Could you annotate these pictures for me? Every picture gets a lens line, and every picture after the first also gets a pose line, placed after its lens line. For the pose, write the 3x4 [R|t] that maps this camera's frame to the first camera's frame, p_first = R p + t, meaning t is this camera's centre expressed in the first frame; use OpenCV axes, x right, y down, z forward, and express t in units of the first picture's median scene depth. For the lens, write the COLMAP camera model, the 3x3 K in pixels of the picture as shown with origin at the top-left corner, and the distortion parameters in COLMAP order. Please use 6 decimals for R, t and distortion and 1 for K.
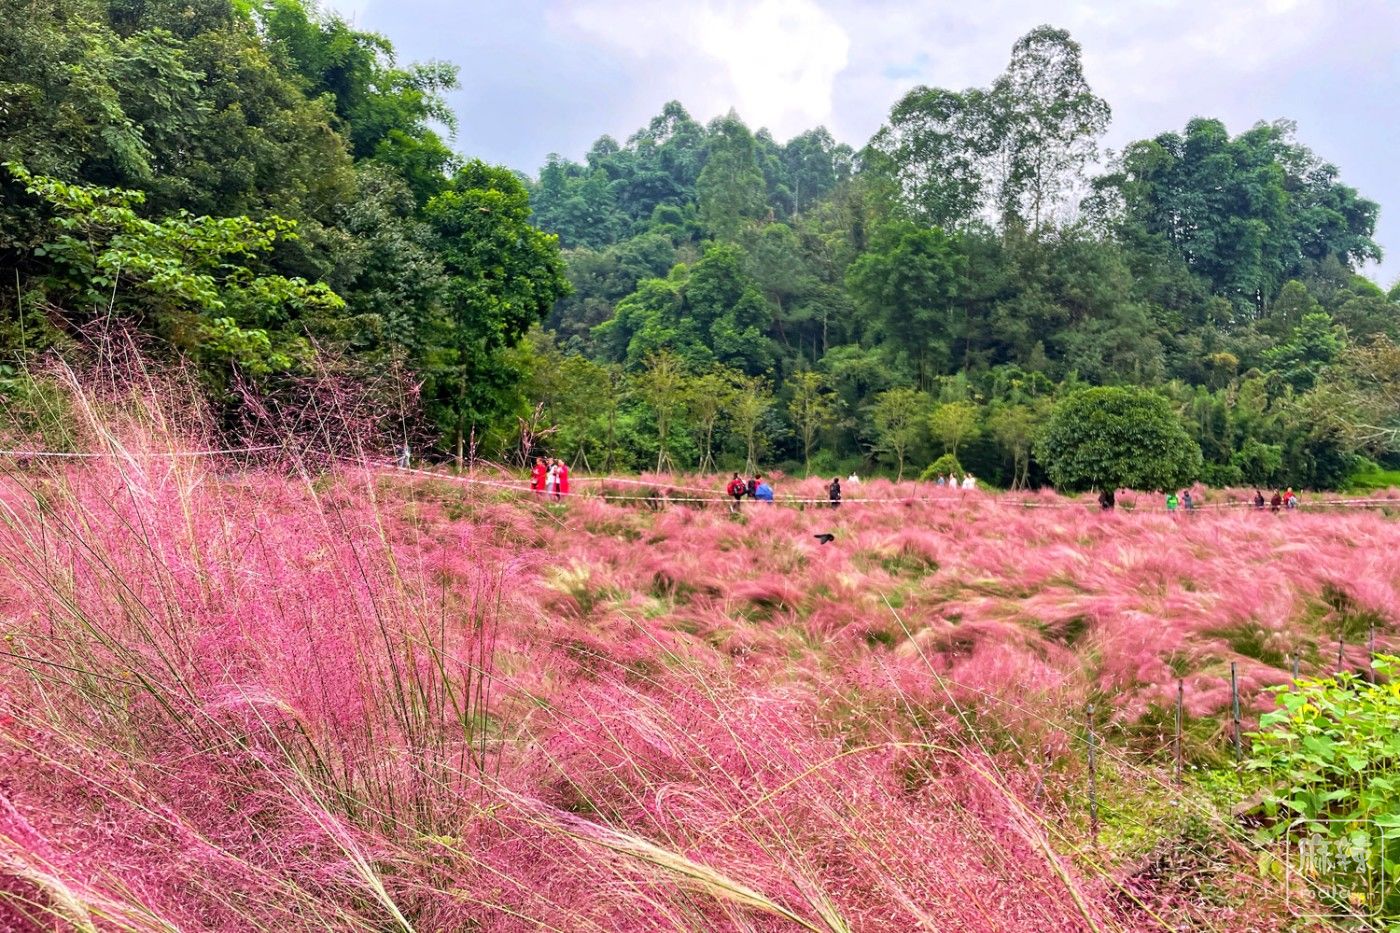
lens RADIAL K [[1069.6, 0, 700.6], [0, 1069.6, 471.7], [0, 0, 1]] dist [0.003517, -0.012061]
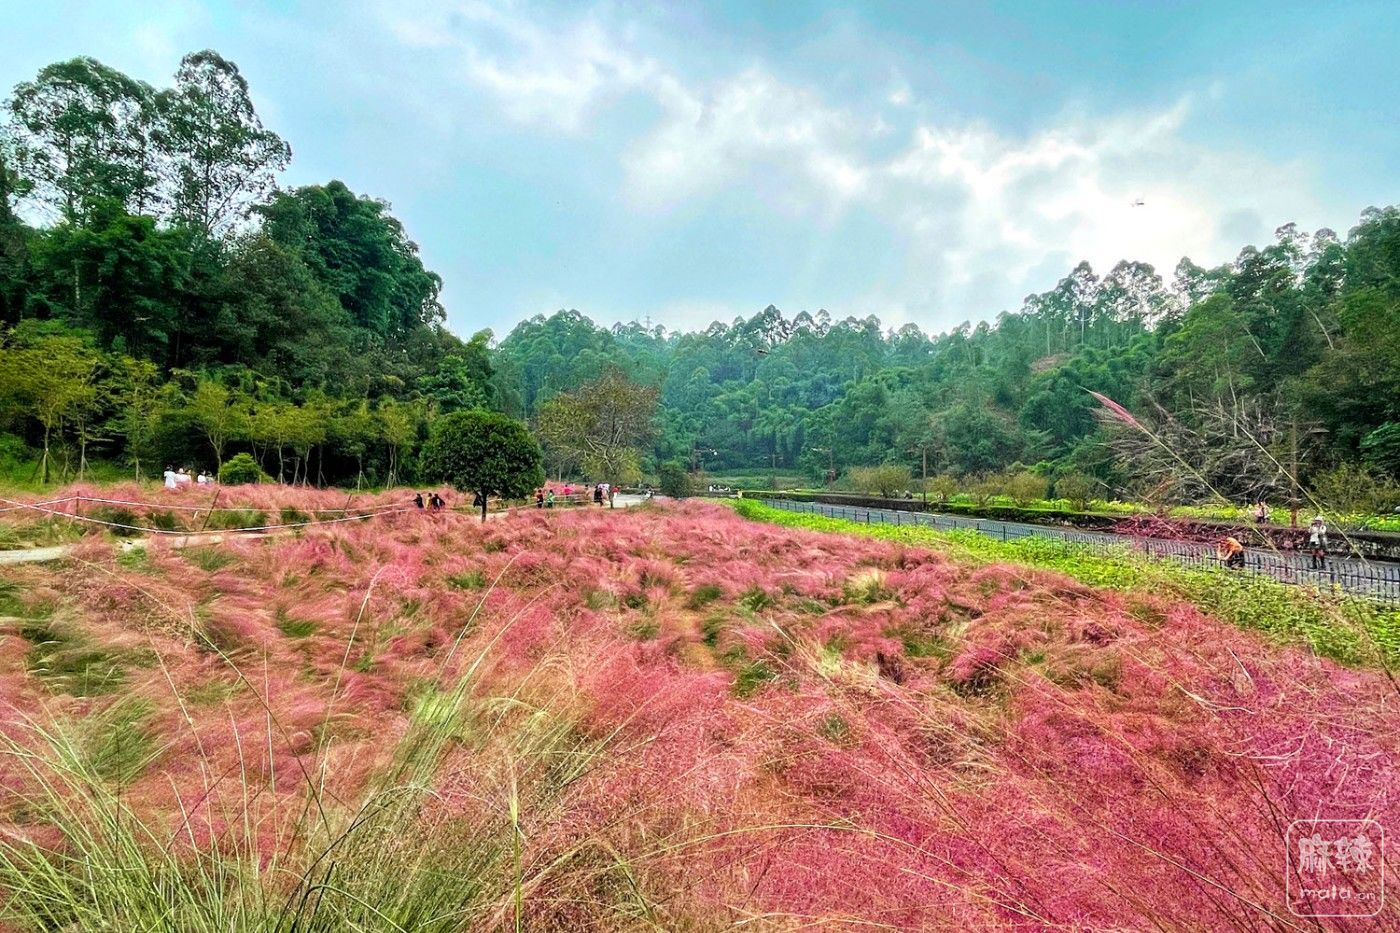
lens RADIAL K [[824.8, 0, 700.9], [0, 824.8, 466.8], [0, 0, 1]] dist [-0.011440, -0.005651]
pose [[0.503270, 0.016942, 0.863963, -0.148002], [-0.036054, 0.999349, 0.001405, -0.012749], [-0.863377, -0.031857, 0.503553, 0.144107]]
